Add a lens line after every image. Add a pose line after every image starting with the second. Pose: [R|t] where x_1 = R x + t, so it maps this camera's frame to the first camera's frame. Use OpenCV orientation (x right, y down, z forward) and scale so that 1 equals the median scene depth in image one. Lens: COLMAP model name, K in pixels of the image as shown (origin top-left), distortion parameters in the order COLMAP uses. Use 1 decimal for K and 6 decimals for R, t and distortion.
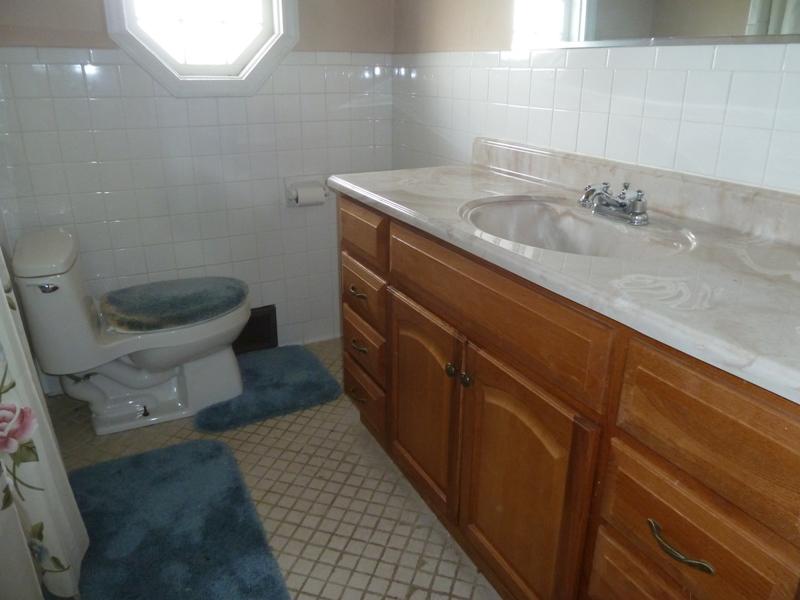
lens RADIAL K [[600.8, 0, 400.7], [0, 600.8, 300.5], [0, 0, 1]] dist [-0.024303, -0.000857]
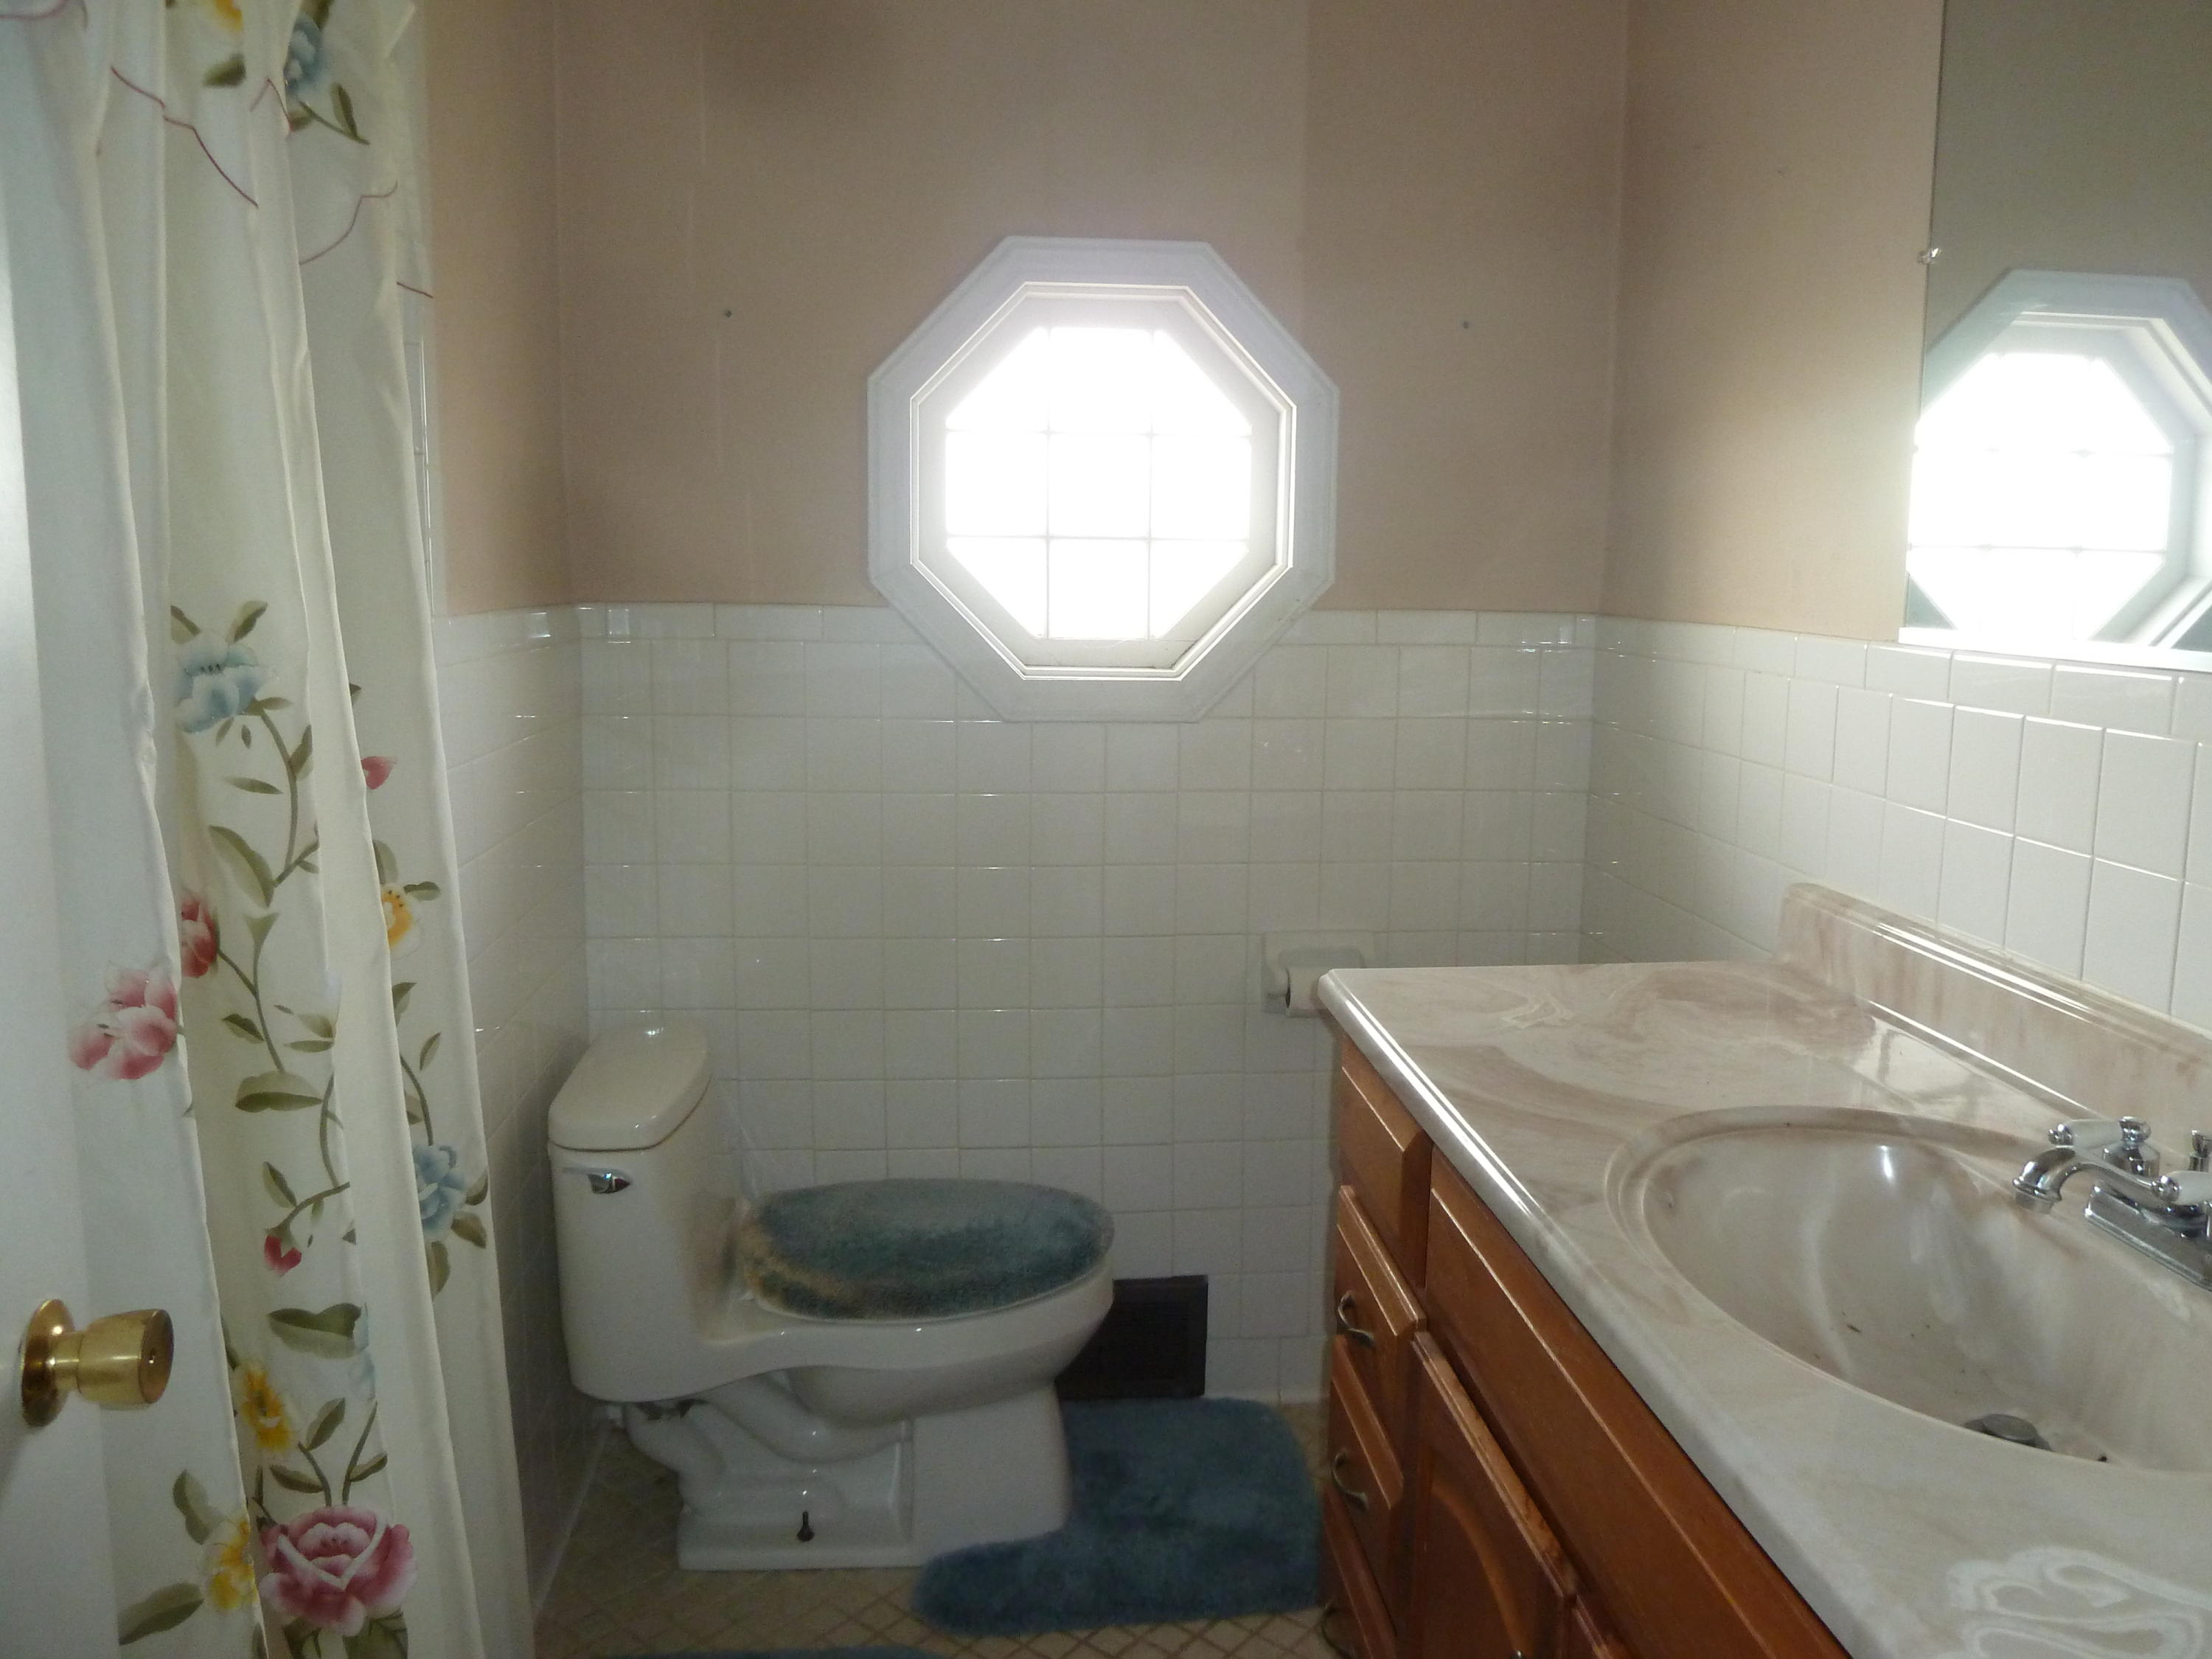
lens RADIAL K [[1661.2, 0, 1110.5], [0, 1661.2, 839.3], [0, 0, 1]] dist [-0.024303, -0.000857]
pose [[0.926575, 0.062945, -0.370805, 0.109570], [-0.138204, 0.973905, -0.180023, -0.076851], [0.349797, 0.218051, 0.911096, 0.032089]]
